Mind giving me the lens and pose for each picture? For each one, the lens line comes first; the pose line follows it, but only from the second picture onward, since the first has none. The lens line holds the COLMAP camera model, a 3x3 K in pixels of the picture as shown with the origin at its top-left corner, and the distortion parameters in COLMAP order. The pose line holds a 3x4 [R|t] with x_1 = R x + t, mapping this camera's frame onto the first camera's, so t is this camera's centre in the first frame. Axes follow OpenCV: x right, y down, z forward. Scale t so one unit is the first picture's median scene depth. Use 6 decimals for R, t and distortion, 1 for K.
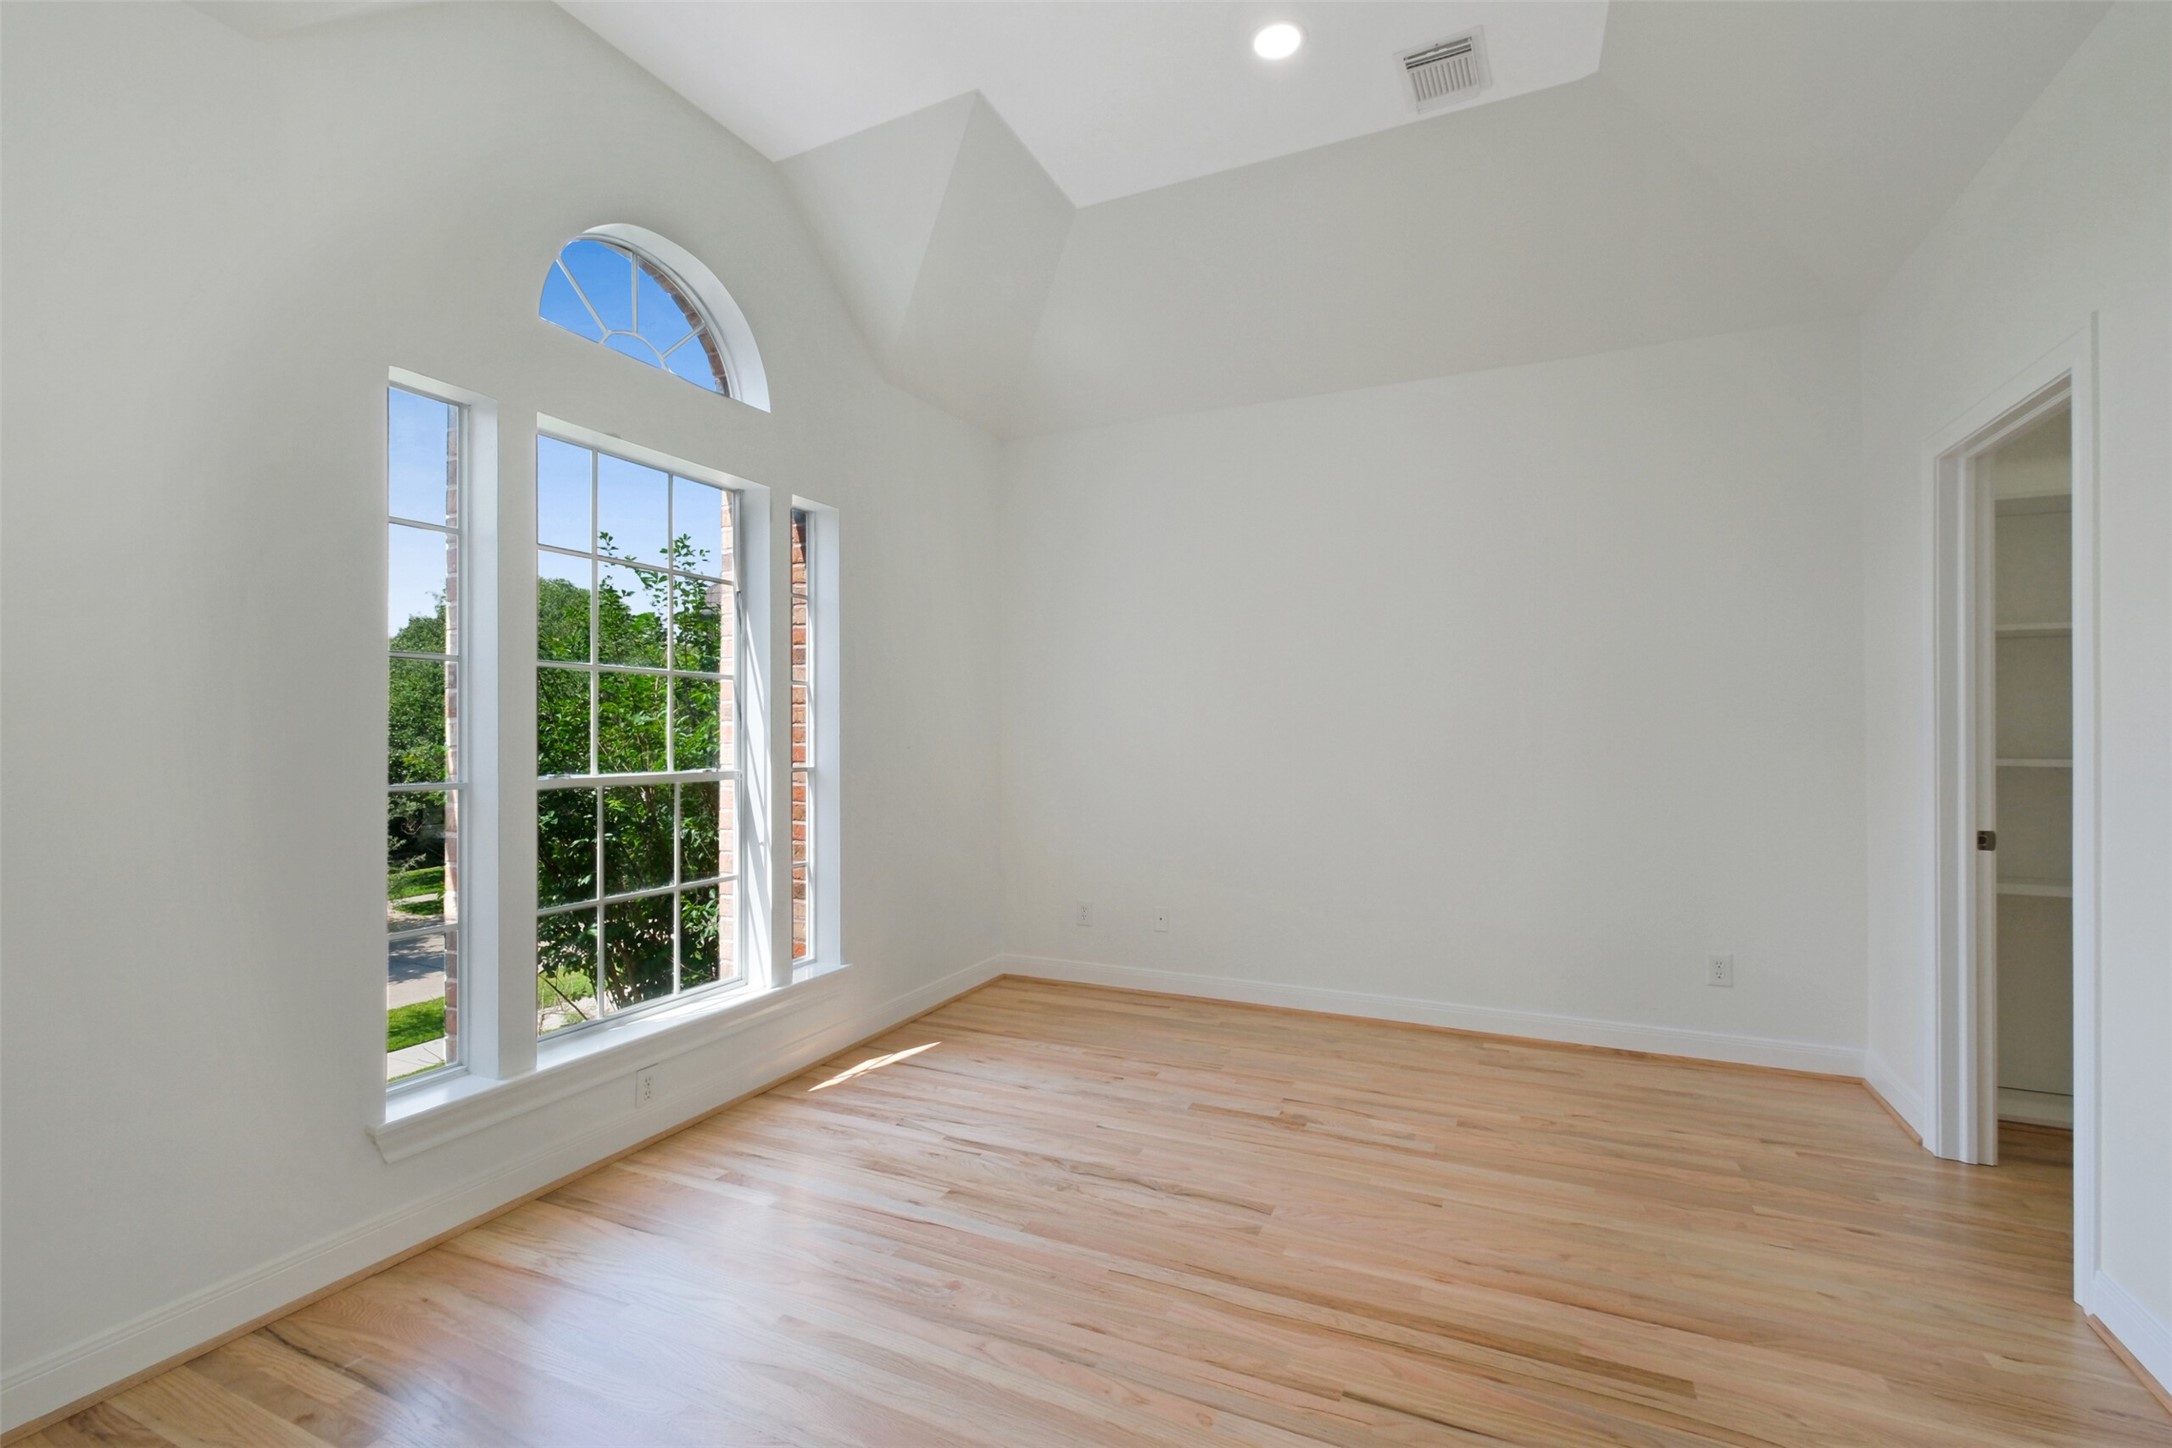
lens RADIAL K [[955.7, 0, 1082.3], [0, 955.7, 719.3], [0, 0, 1]] dist [0.002691, 0.000144]
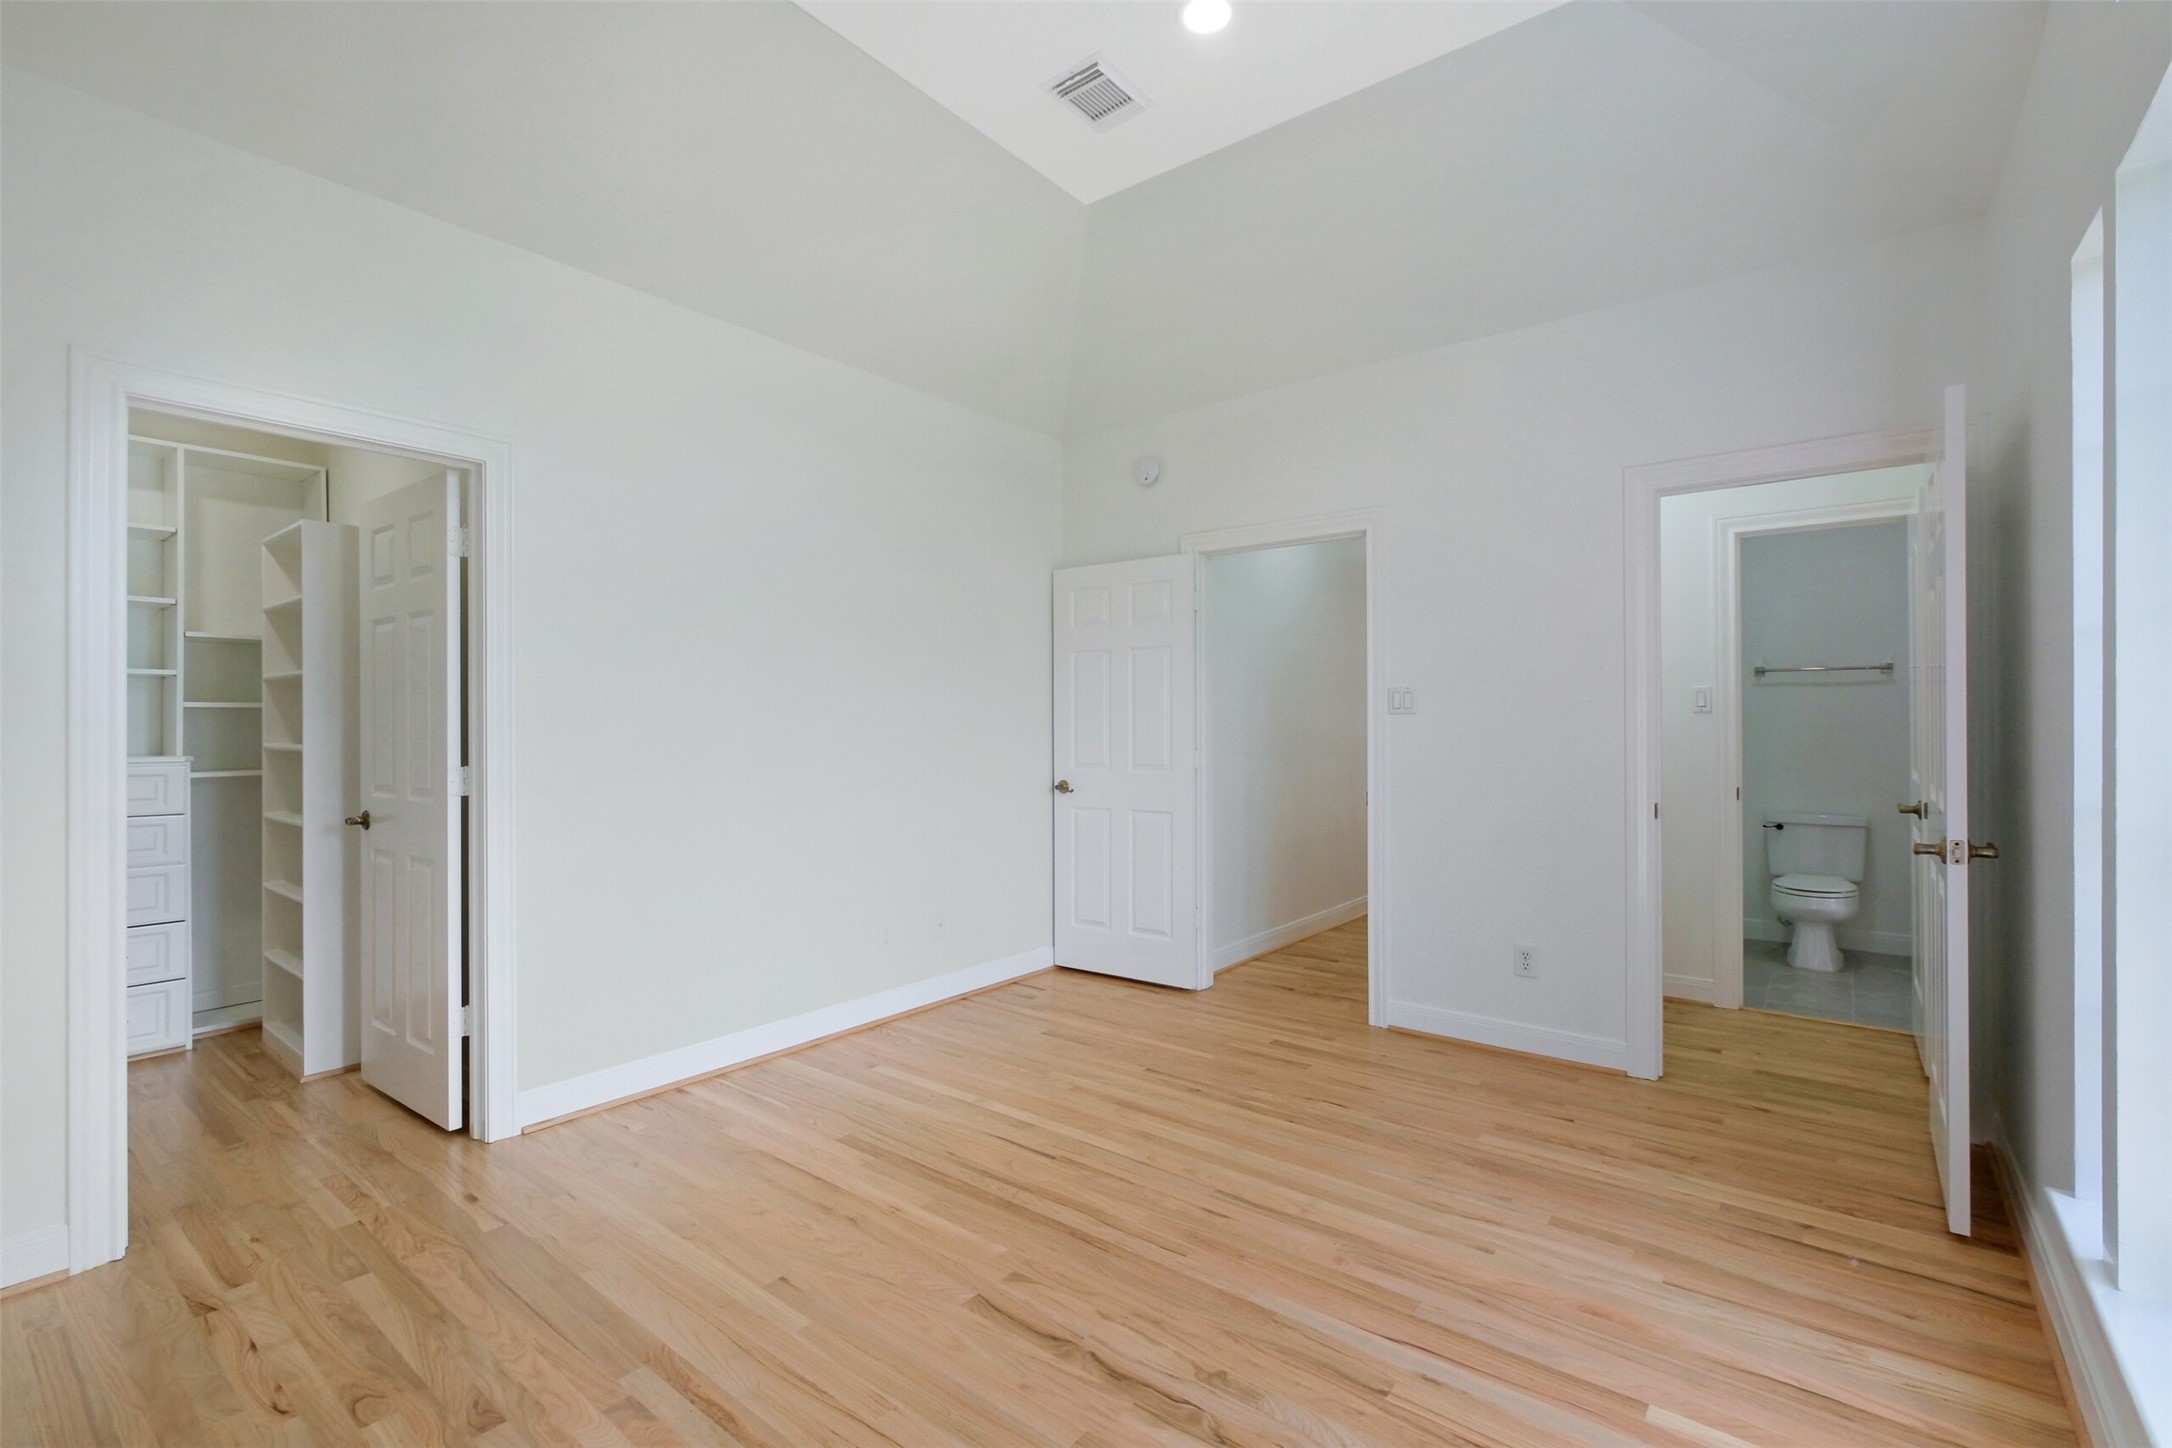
lens RADIAL K [[955.7, 0, 1082.3], [0, 955.7, 719.3], [0, 0, 1]] dist [0.002691, 0.000144]
pose [[-0.971394, 0.004402, 0.237434, -0.105741], [0.002102, 0.999948, -0.009940, 0.016224], [-0.237466, -0.009157, -0.971353, 1.958466]]
